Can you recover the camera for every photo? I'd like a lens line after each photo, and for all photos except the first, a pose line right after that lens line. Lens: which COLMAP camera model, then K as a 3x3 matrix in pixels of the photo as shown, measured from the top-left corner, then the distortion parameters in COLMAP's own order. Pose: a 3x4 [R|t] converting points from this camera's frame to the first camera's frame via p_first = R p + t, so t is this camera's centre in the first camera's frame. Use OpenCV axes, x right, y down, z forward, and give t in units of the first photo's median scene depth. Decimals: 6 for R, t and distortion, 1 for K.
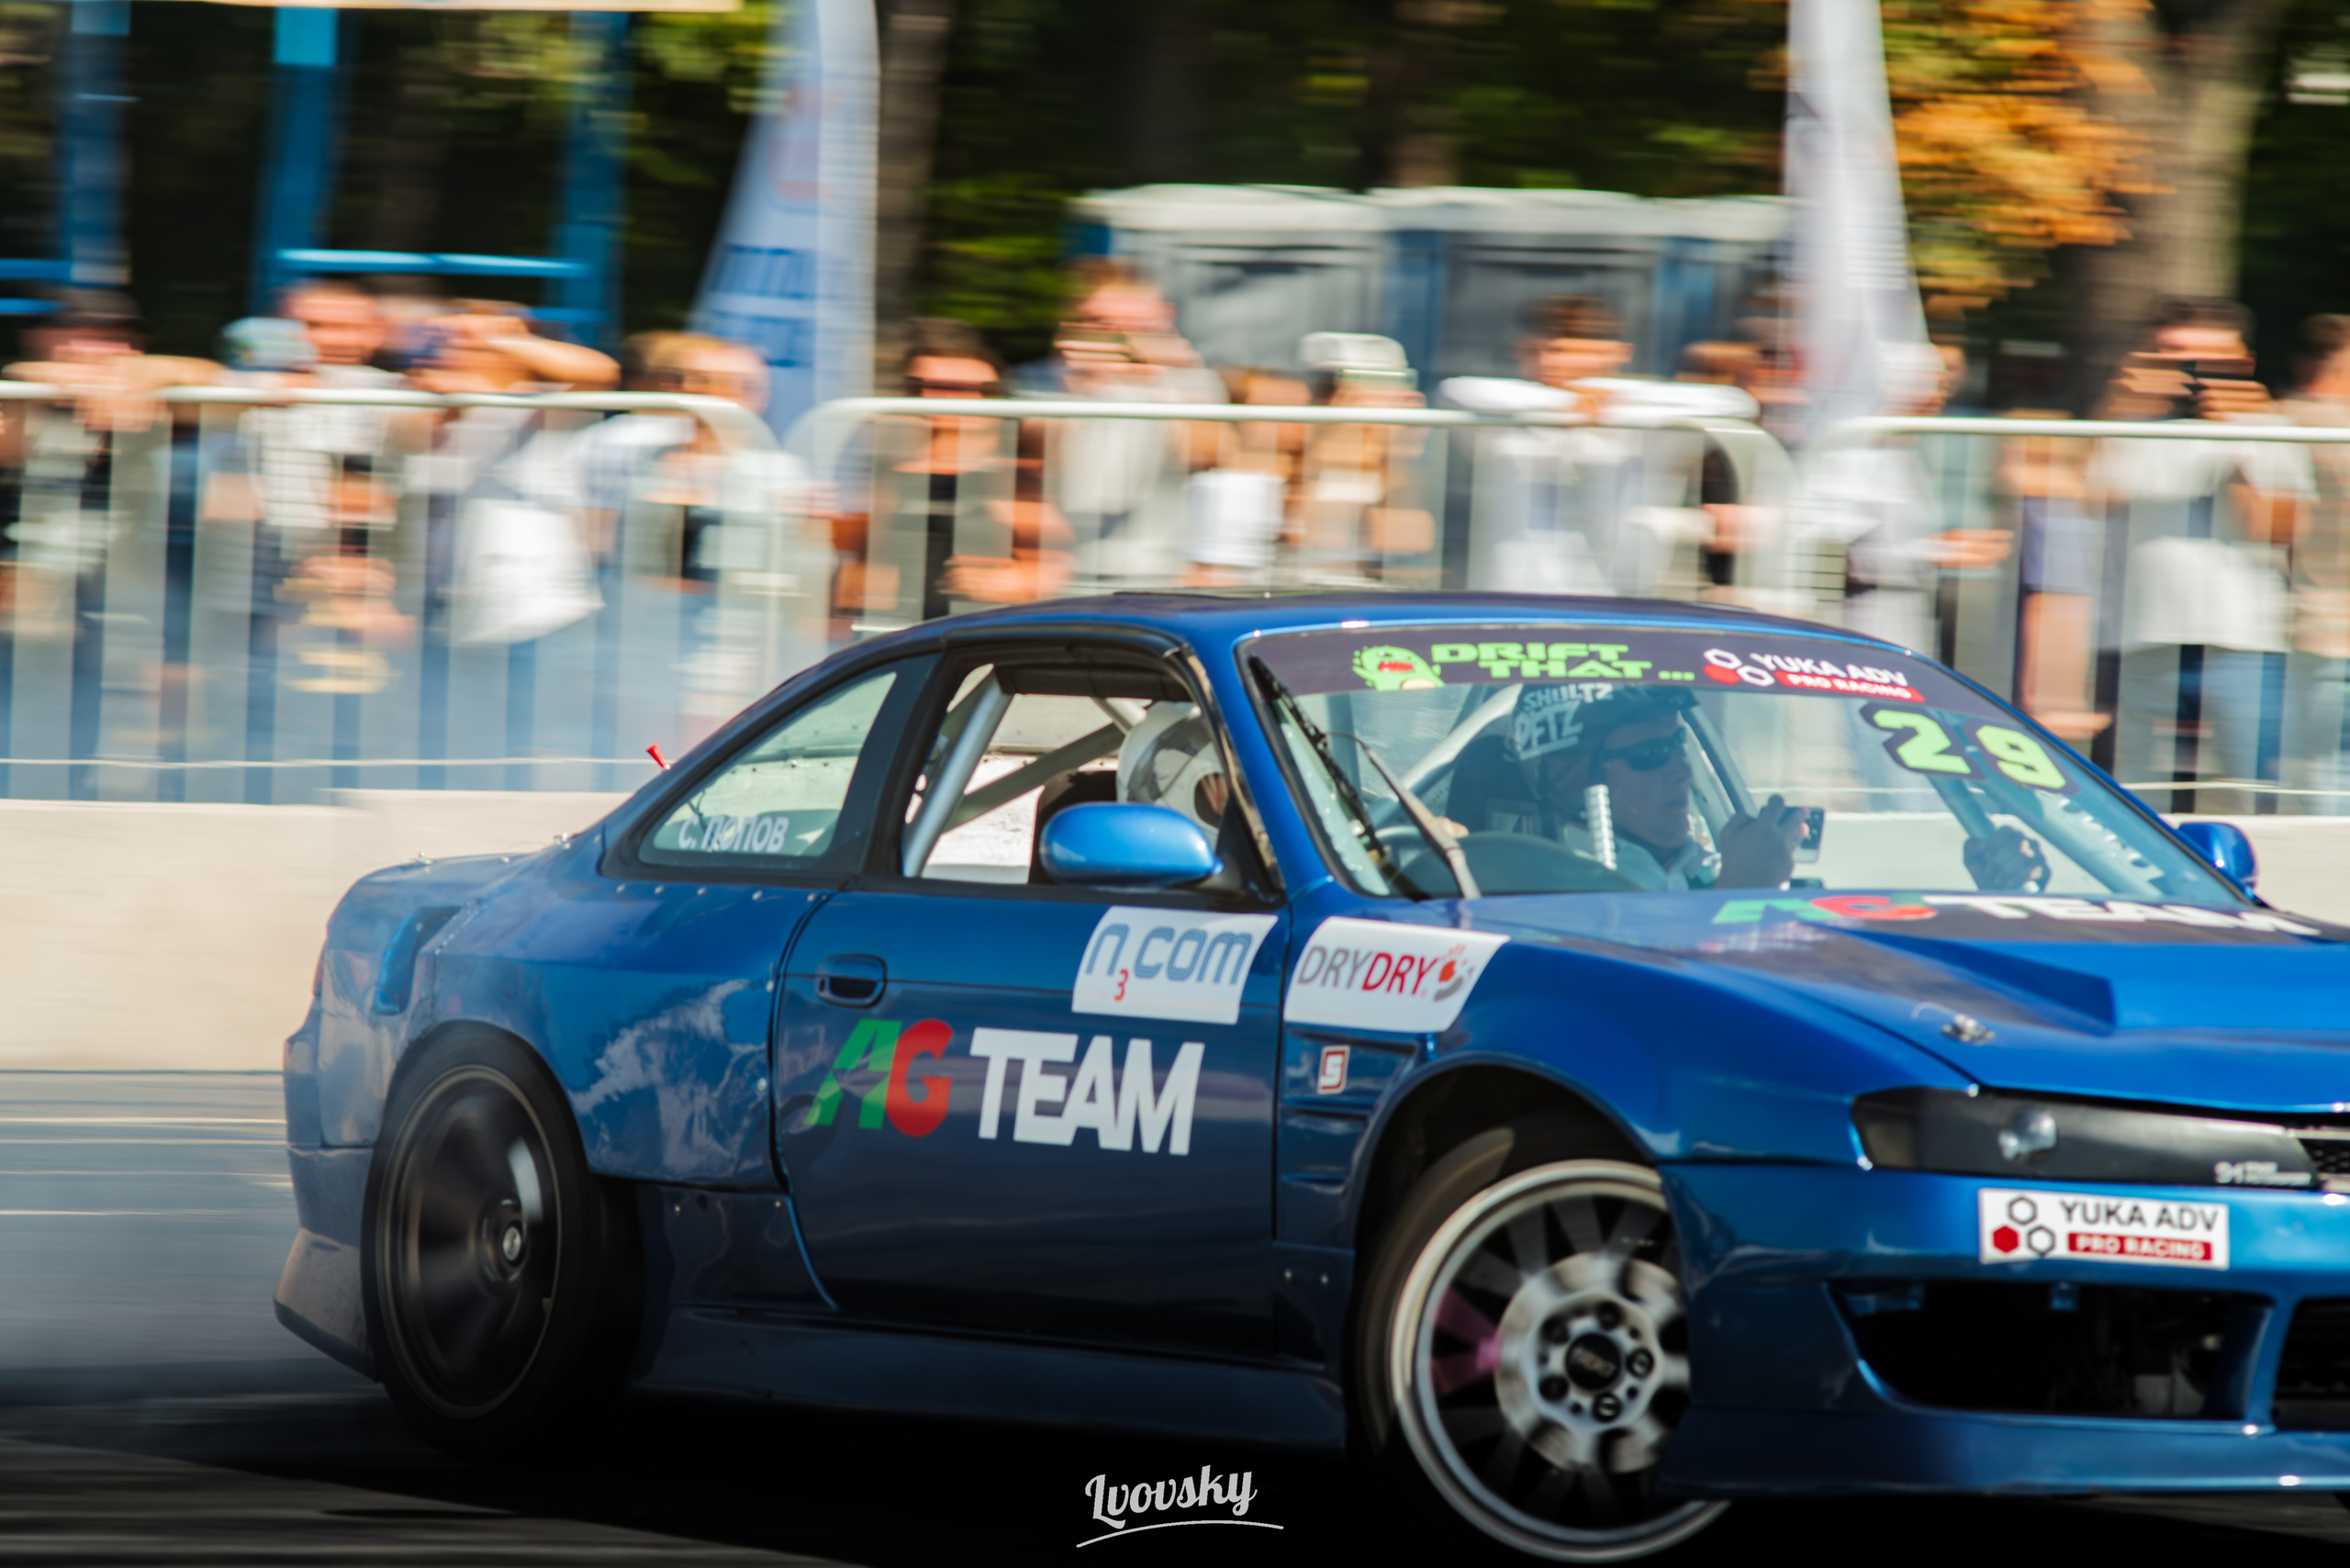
lens RADIAL K [[12252.0, 0, 1175.0], [0, 12252.0, 784.0], [0, 0, 1]] dist [0.848040, -5.288271]
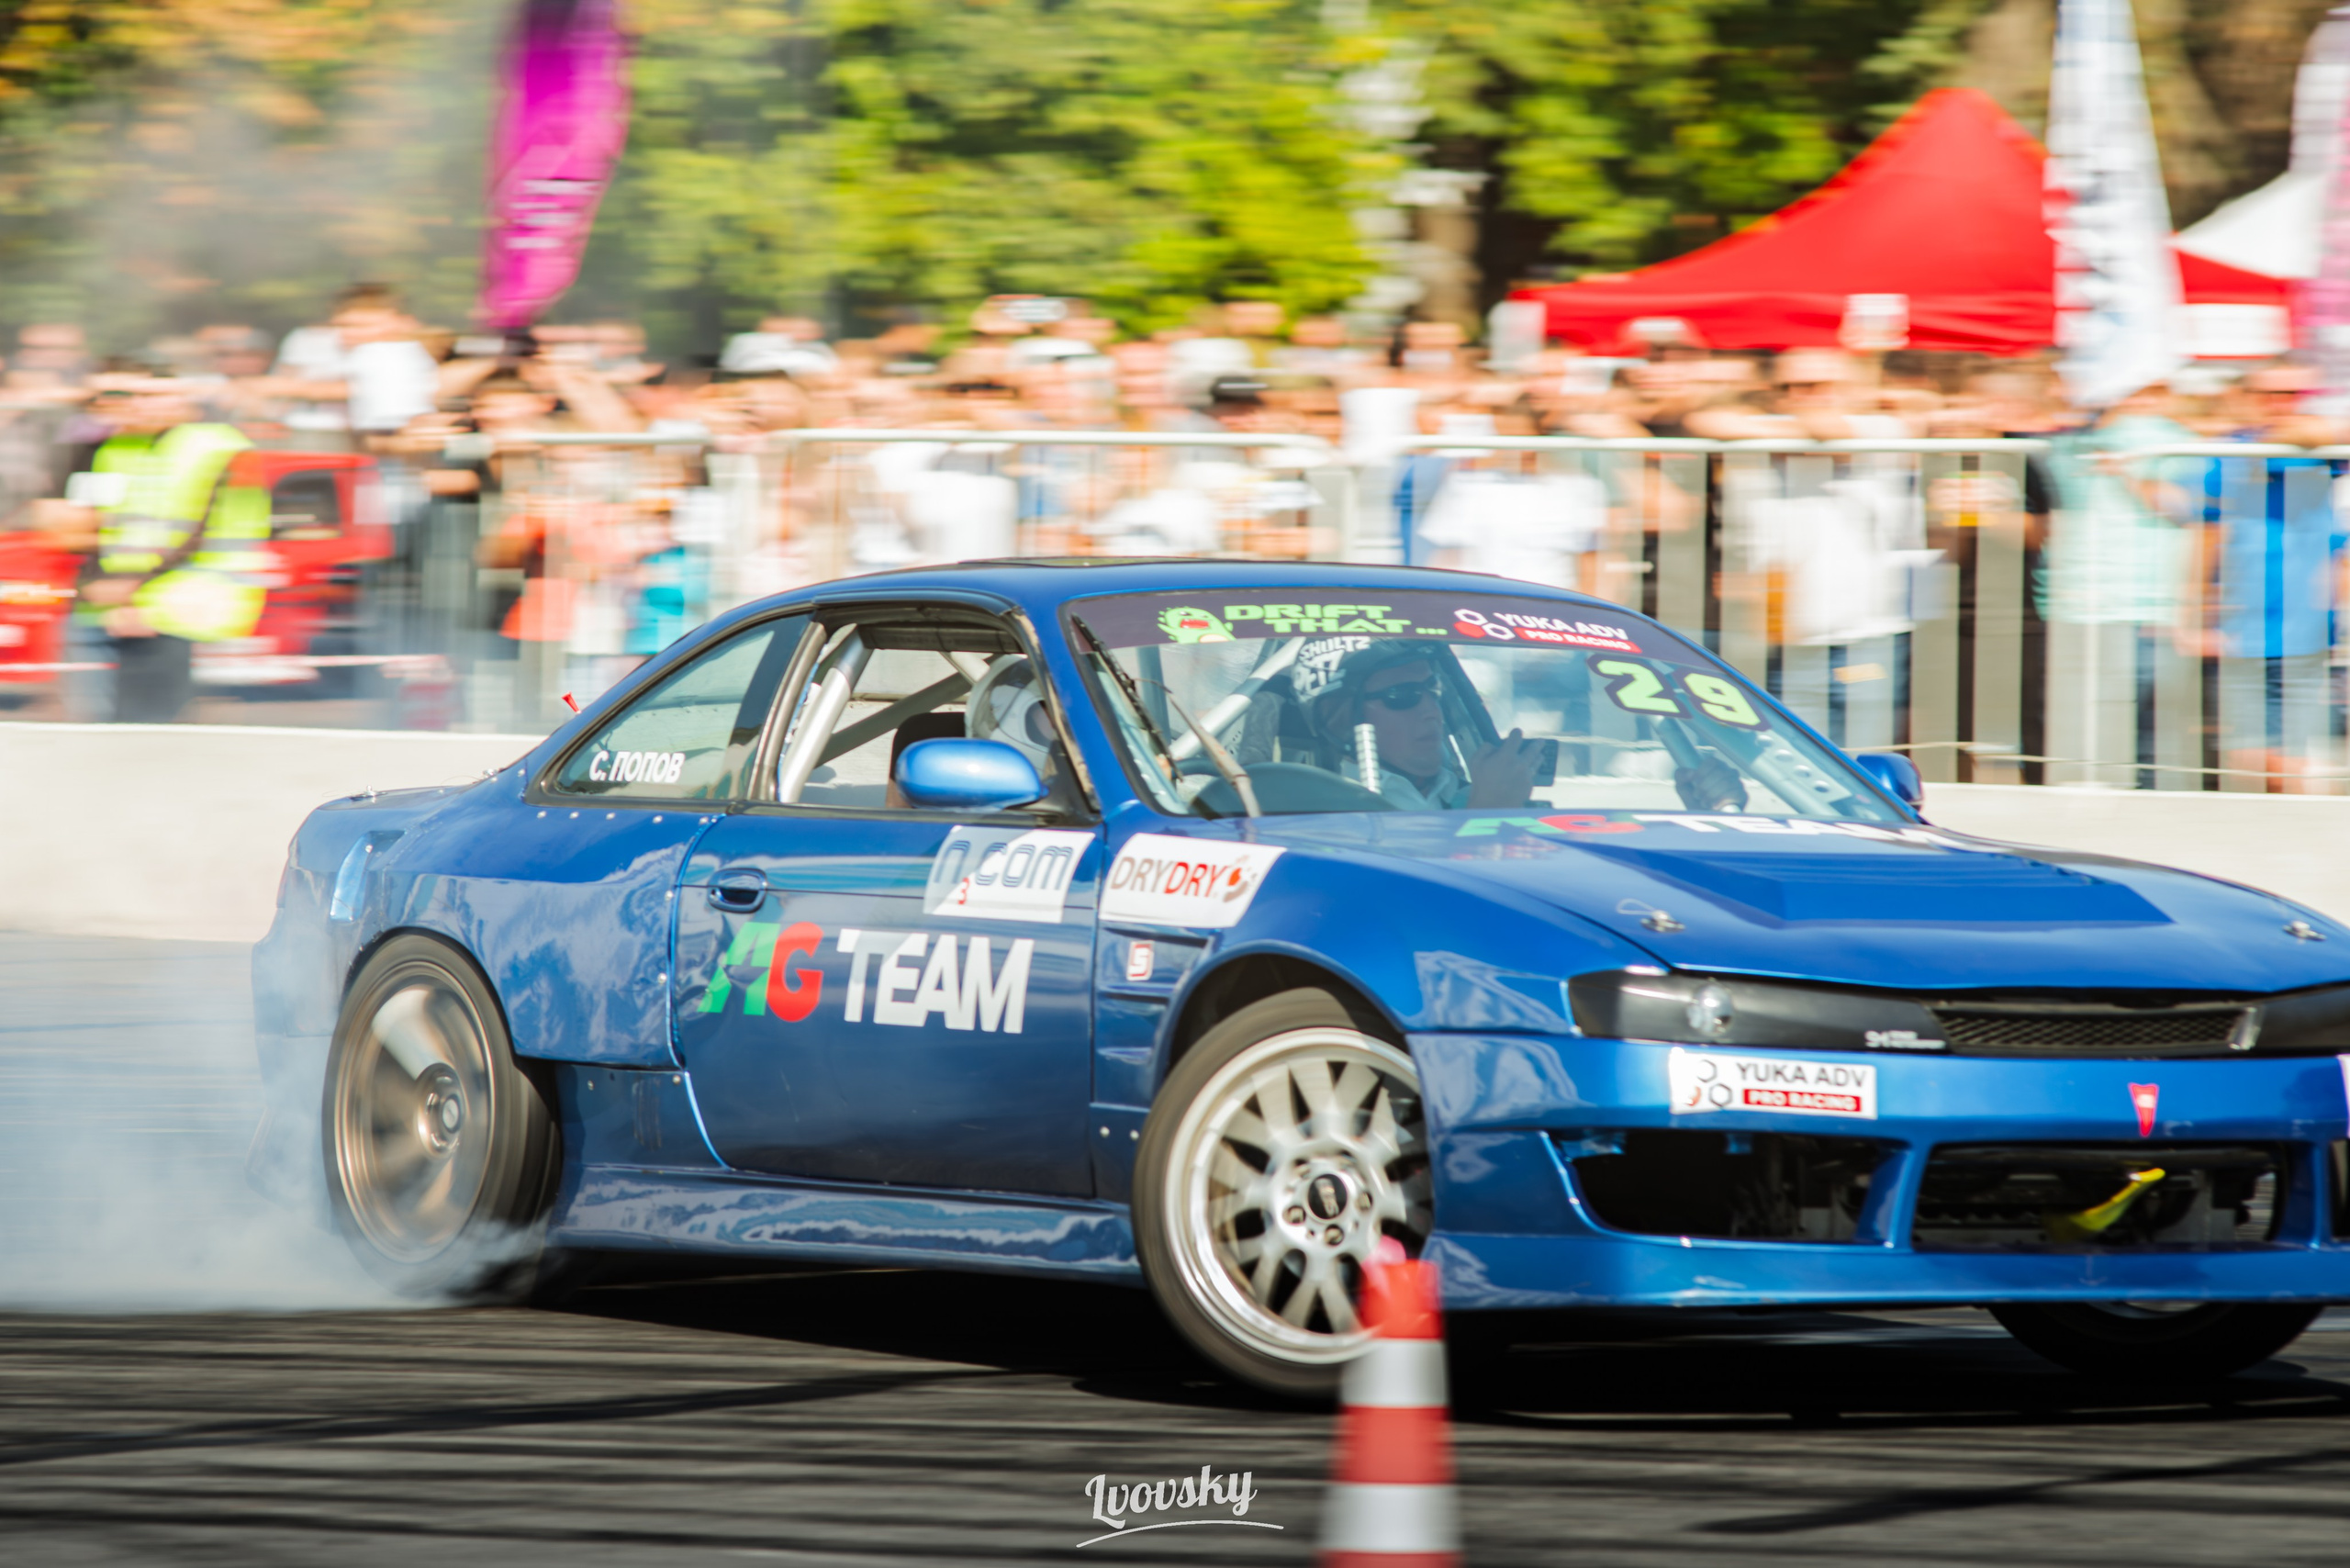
lens RADIAL K [[12252.0, 0, 1175.0], [0, 12252.0, 784.0], [0, 0, 1]] dist [0.848040, -5.288271]
pose [[0.999948, -0.002227, 0.009915, 0.004292], [0.002204, 0.999995, 0.002292, 0.003238], [-0.009920, -0.002270, 0.999948, -0.190796]]
